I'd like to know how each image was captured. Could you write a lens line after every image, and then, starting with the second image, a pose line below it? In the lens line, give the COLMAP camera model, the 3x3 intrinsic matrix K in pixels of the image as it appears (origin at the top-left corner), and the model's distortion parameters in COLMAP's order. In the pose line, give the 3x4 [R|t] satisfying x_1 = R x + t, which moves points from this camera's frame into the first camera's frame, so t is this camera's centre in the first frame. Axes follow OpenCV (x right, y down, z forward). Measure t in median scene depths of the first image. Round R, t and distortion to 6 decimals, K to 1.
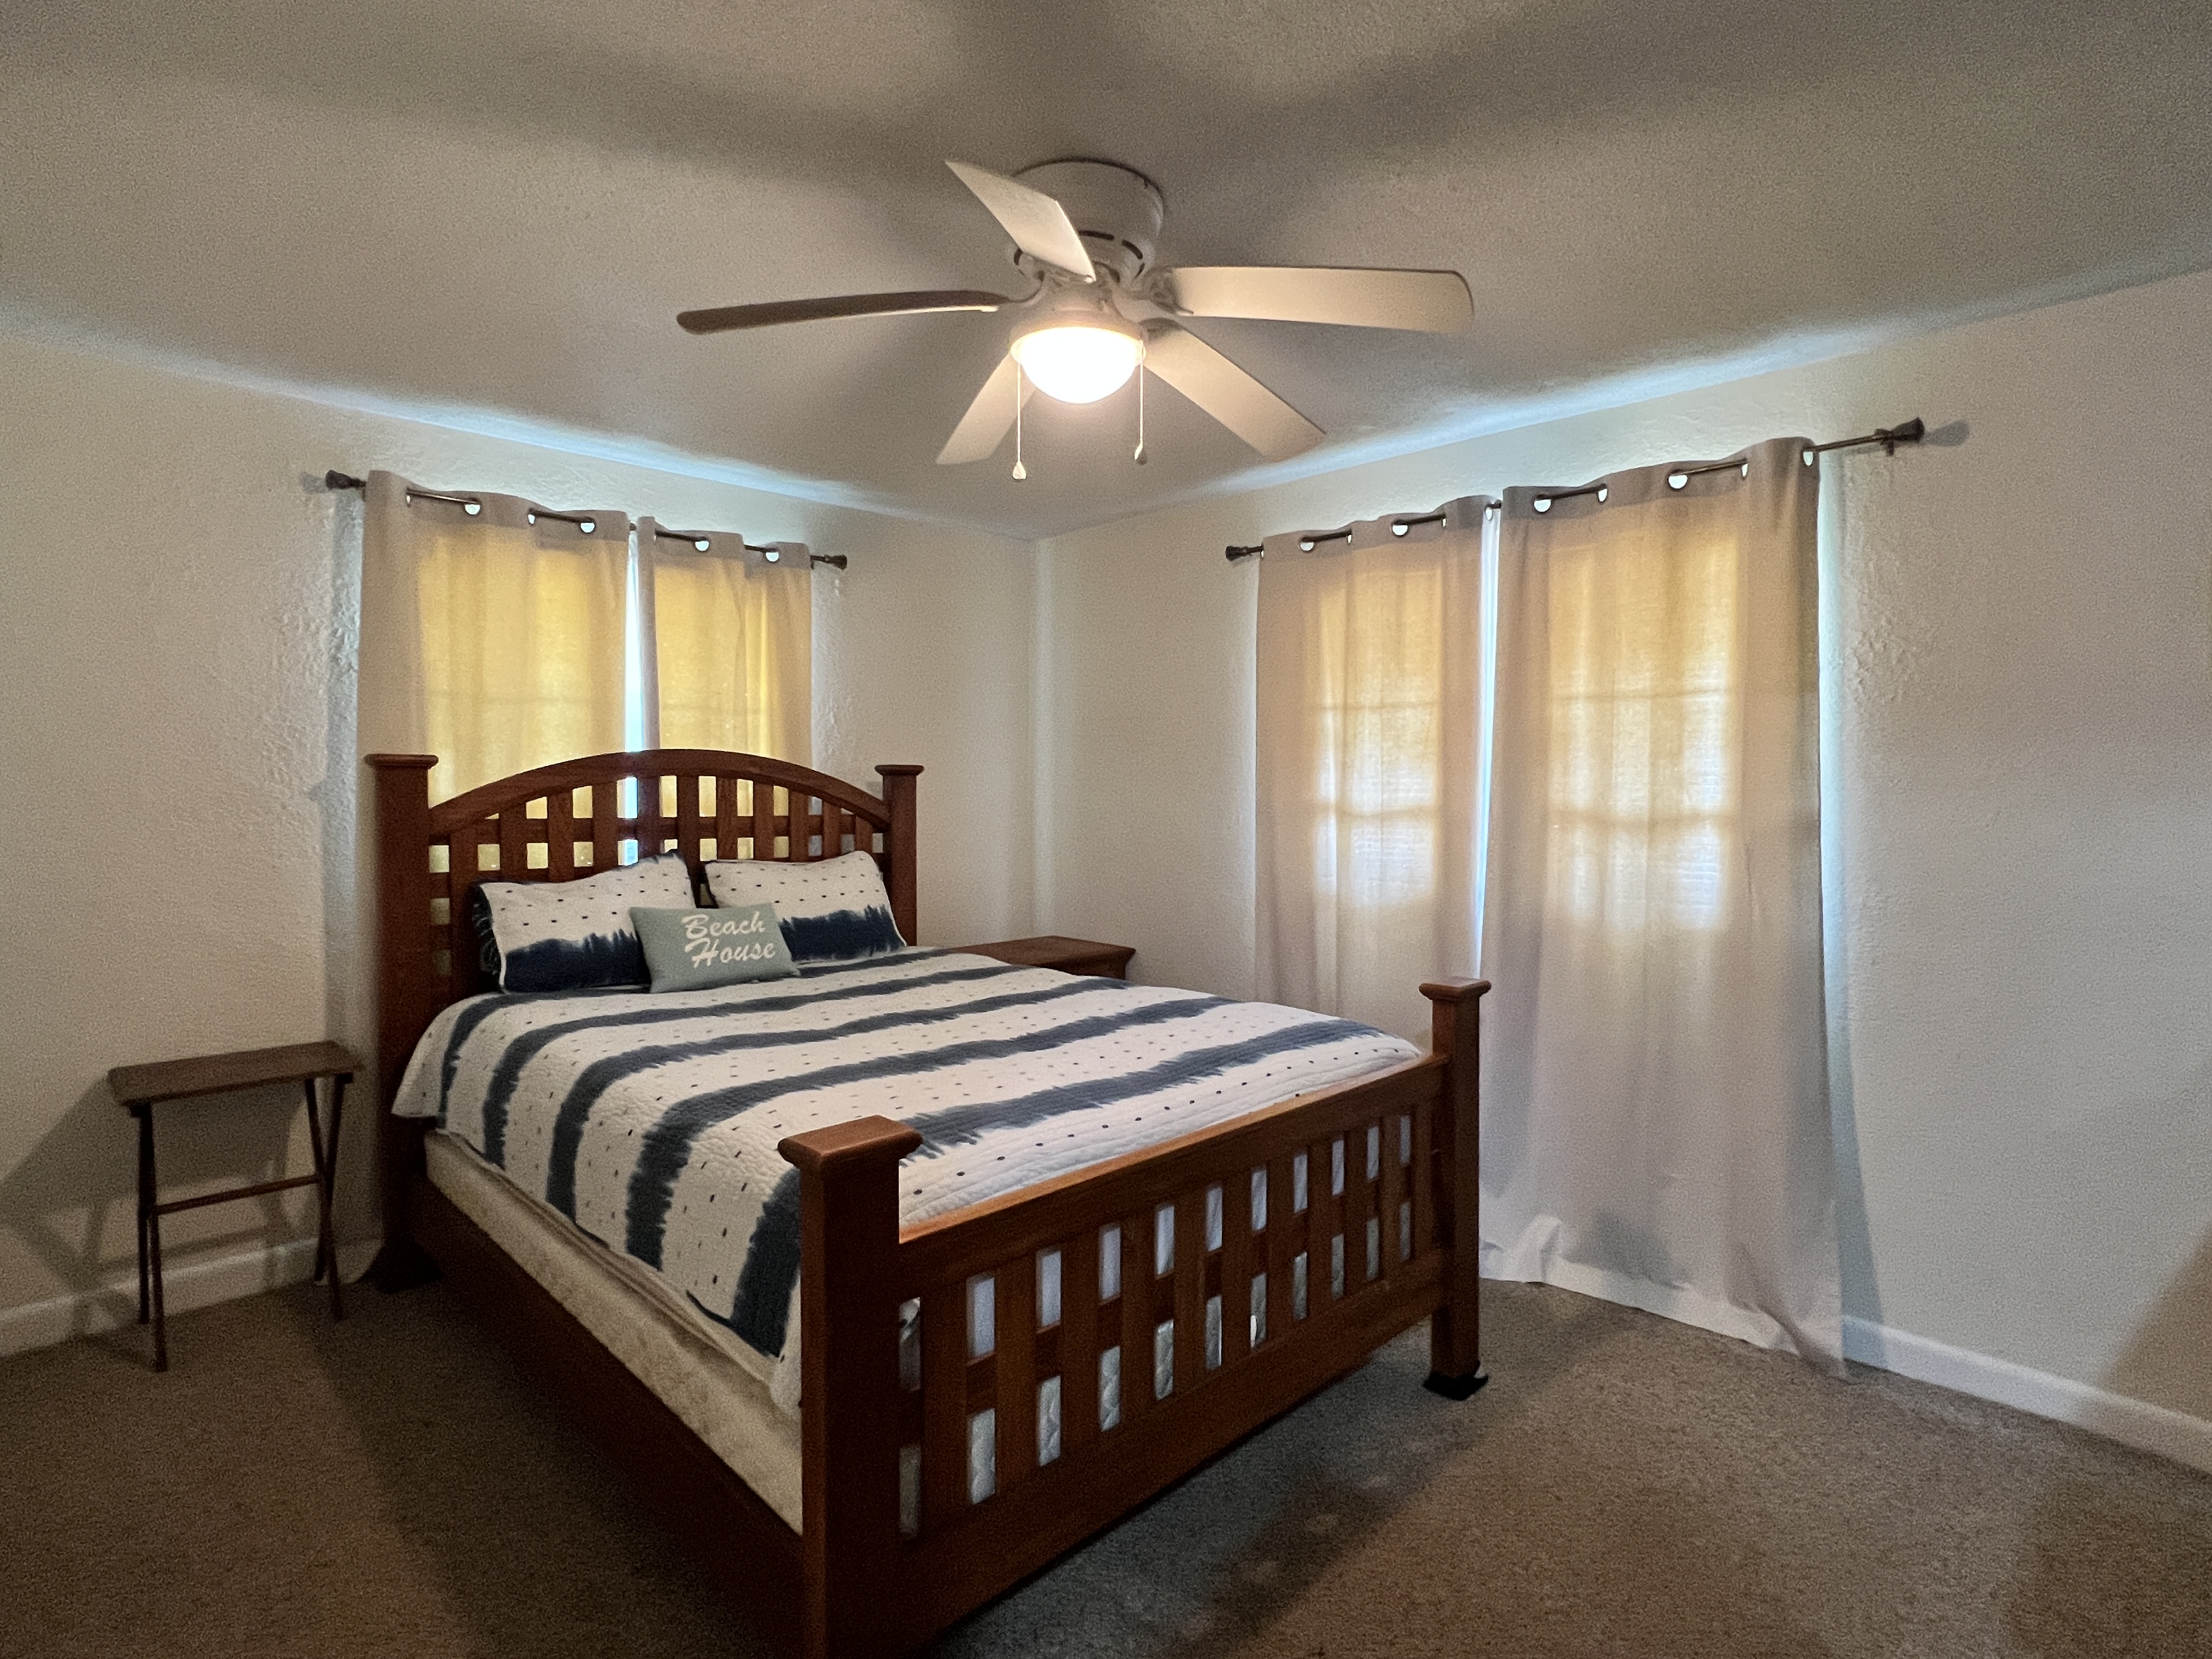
lens RADIAL K [[1114.4, 0, 1094.4], [0, 1114.4, 833.7], [0, 0, 1]] dist [-0.001825, -0.000613]
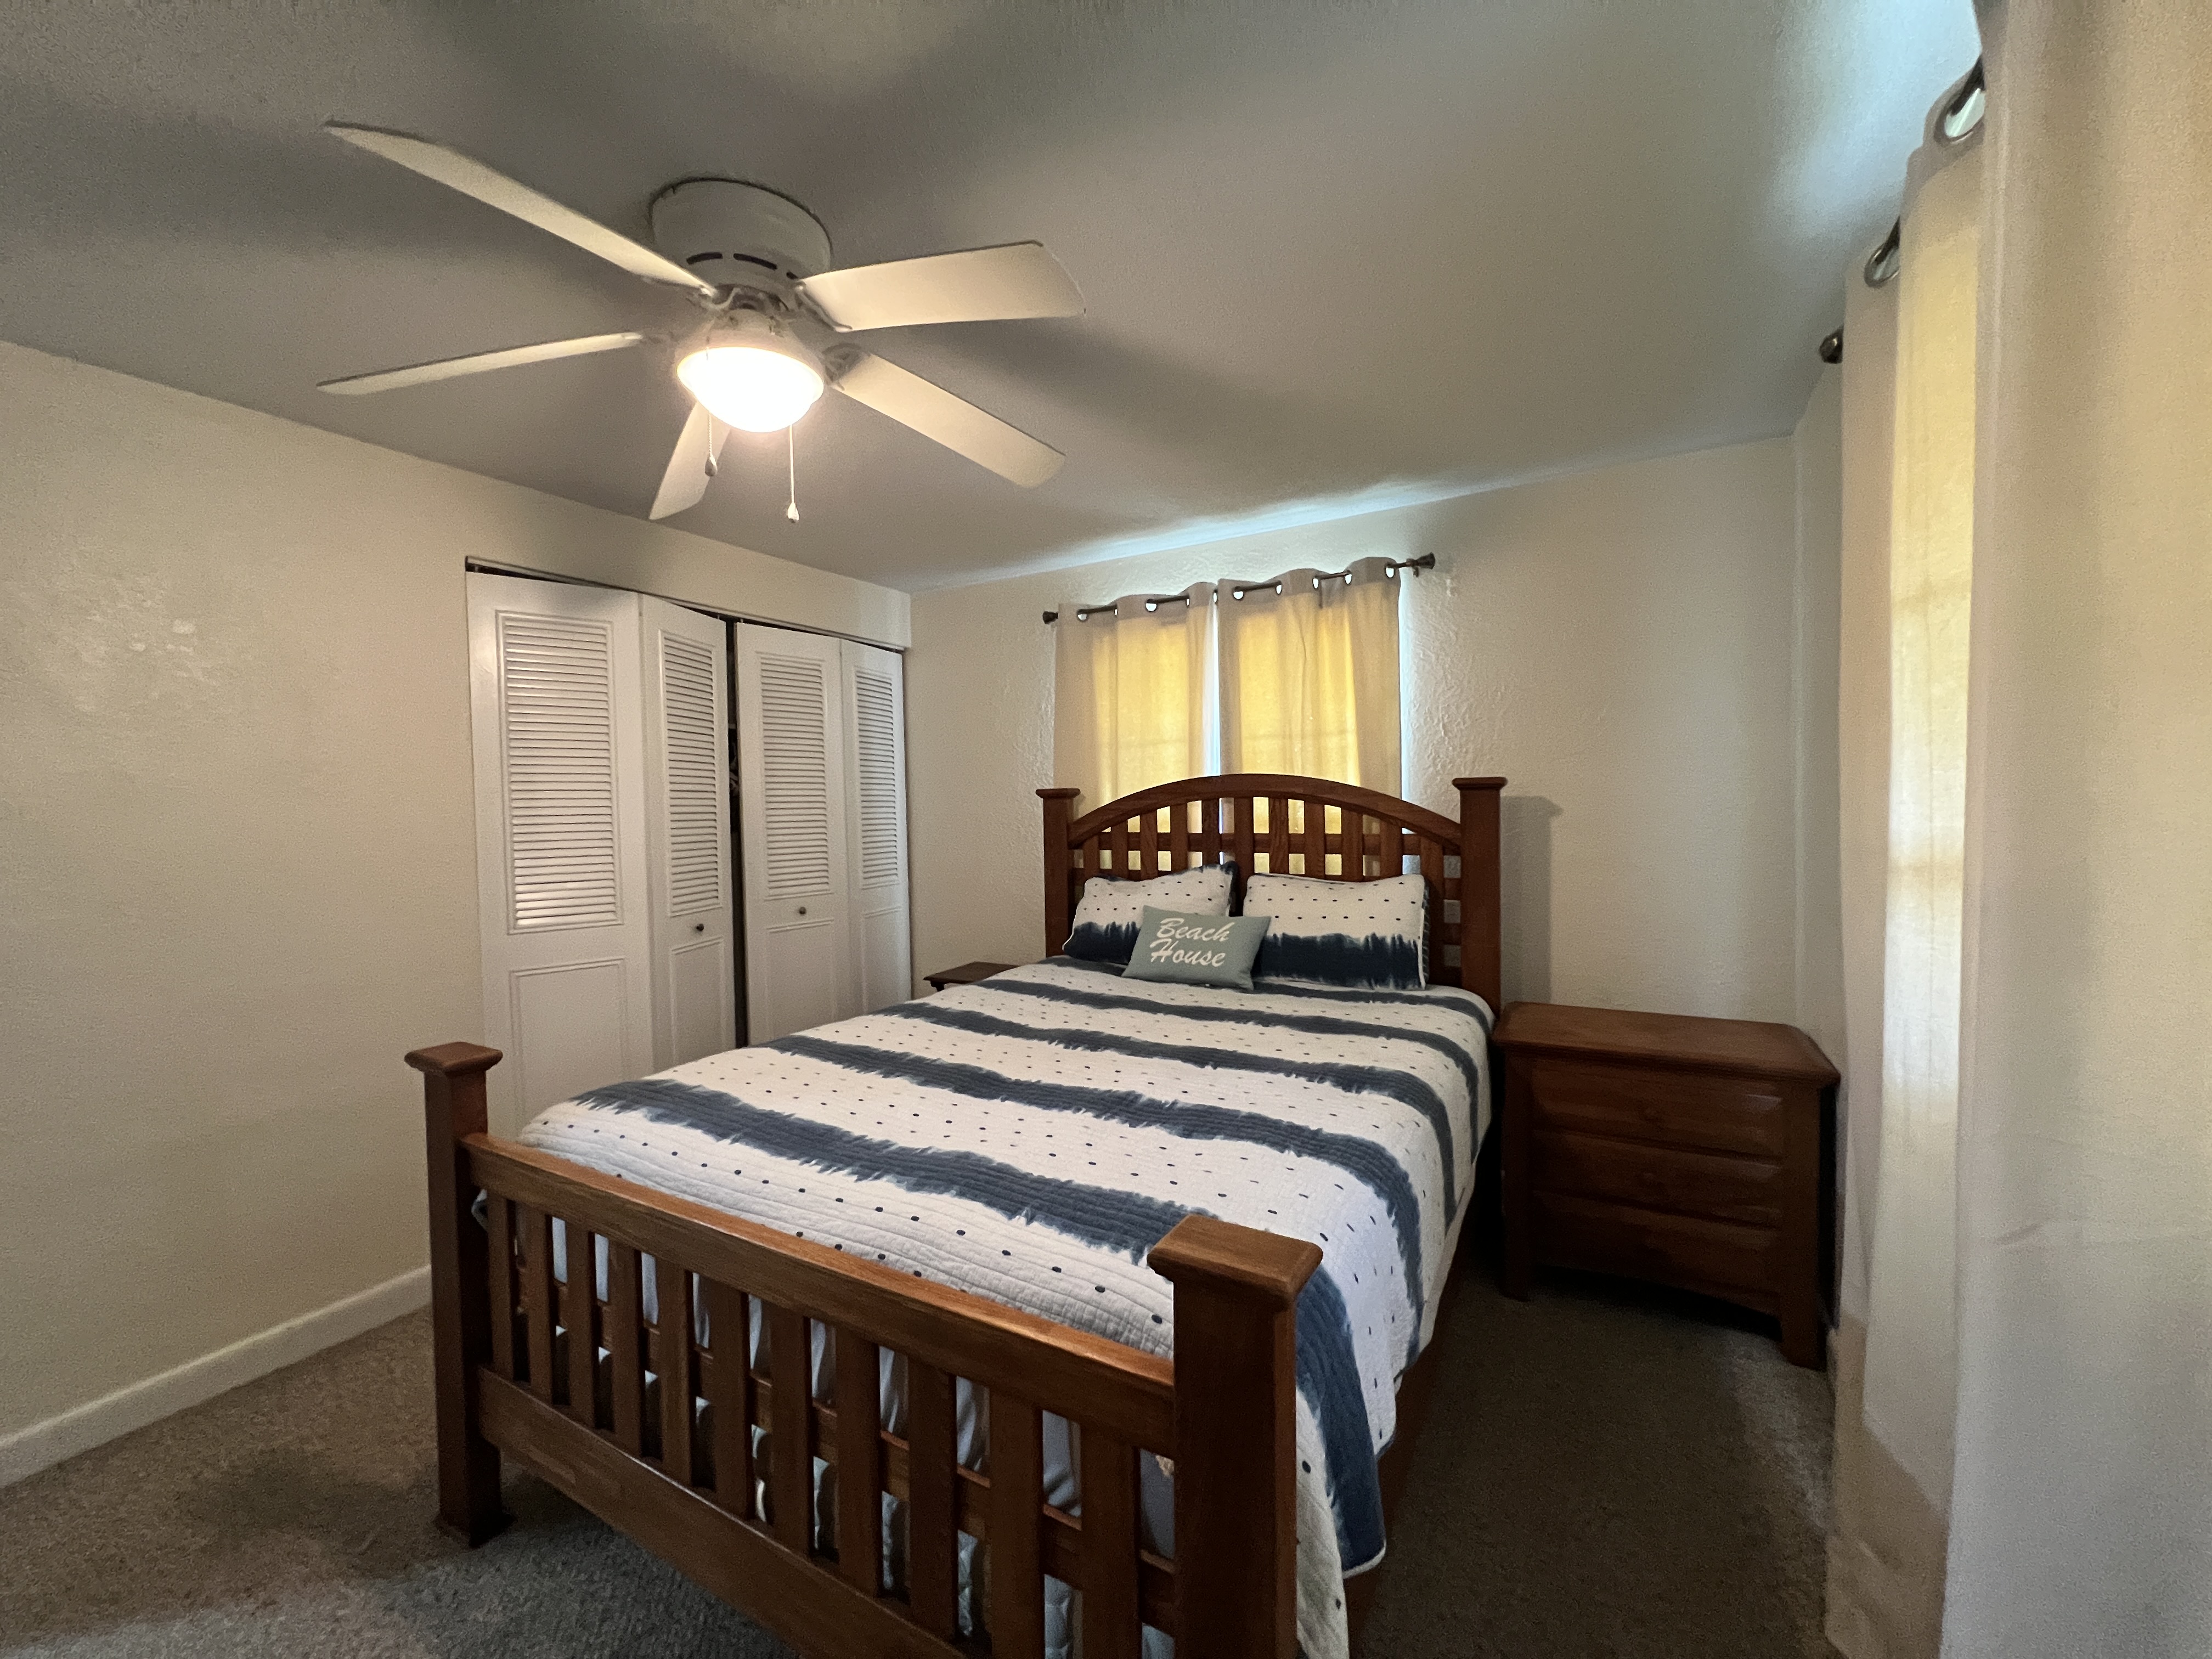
lens RADIAL K [[883.8, 0, 1097.4], [0, 883.8, 828.2], [0, 0, 1]] dist [-0.004383, 0.000203]
pose [[0.275233, 0.013461, -0.961283, 0.546067], [-0.028634, 0.999573, 0.005798, -0.025167], [0.960951, 0.025929, 0.275501, 0.725681]]
